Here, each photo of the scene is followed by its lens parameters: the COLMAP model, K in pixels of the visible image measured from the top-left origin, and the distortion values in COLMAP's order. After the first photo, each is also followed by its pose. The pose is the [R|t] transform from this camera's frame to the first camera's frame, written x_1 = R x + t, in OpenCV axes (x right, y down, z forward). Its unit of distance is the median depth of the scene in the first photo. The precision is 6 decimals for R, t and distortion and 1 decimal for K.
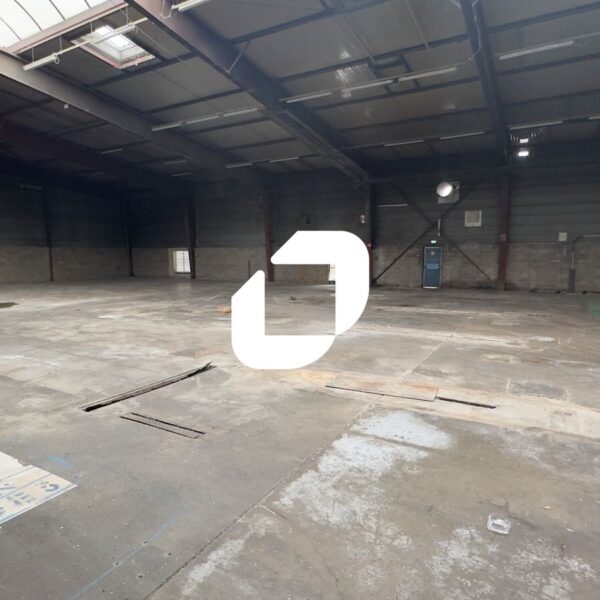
lens RADIAL K [[422.5, 0, 293.9], [0, 422.5, 301.7], [0, 0, 1]] dist [-0.005718, 0.002584]
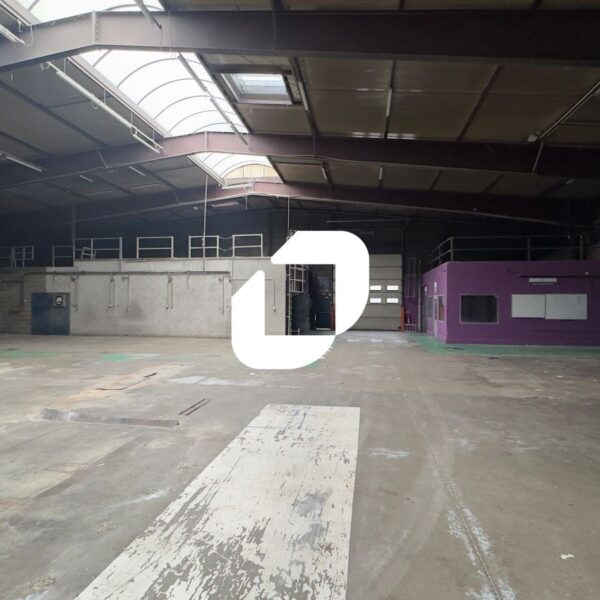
lens RADIAL K [[422.5, 0, 305.0], [0, 422.5, 302.8], [0, 0, 1]] dist [-0.005718, 0.002584]
pose [[-0.368148, -0.002660, 0.929763, -1.701334], [0.097687, 0.994351, 0.041525, -0.114078], [-0.924621, 0.106113, -0.365808, 1.002712]]
